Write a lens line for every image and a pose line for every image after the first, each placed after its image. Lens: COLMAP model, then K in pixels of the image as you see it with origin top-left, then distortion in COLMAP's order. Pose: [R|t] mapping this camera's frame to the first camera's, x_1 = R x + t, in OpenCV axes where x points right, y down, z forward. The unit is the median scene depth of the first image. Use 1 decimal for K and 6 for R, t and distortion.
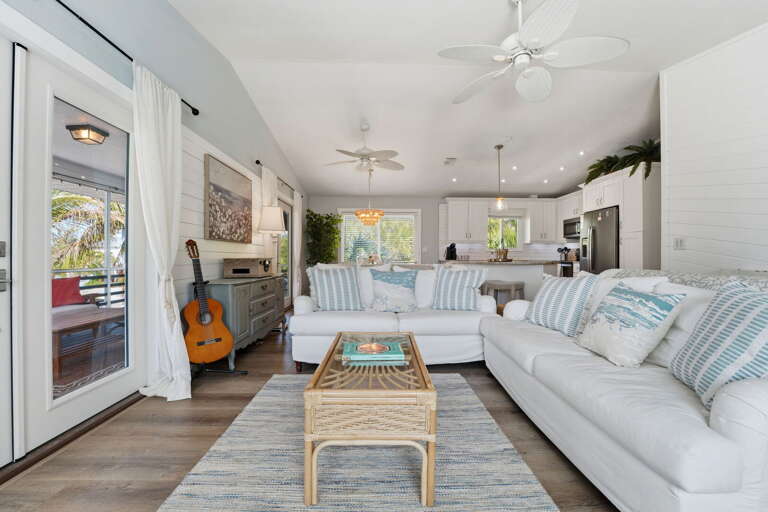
lens RADIAL K [[325.4, 0, 384.0], [0, 325.4, 256.0], [0, 0, 1]] dist [-0.002010, -0.000208]
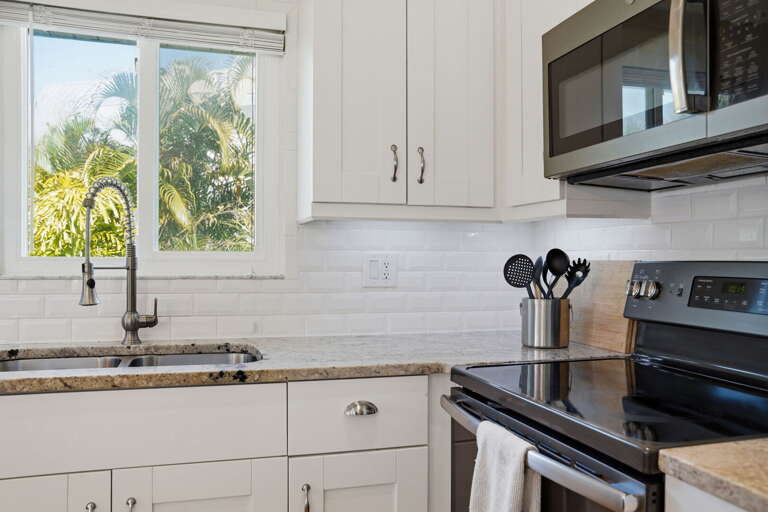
lens RADIAL K [[625.1, 0, 384.0], [0, 625.1, 256.0], [0, 0, 1]] dist [-0.053998, 0.008556]
pose [[0.965360, 0.002972, 0.260903, 0.579909], [-0.002179, 0.999992, -0.003329, -0.032388], [-0.260911, 0.002645, 0.965359, 1.057653]]
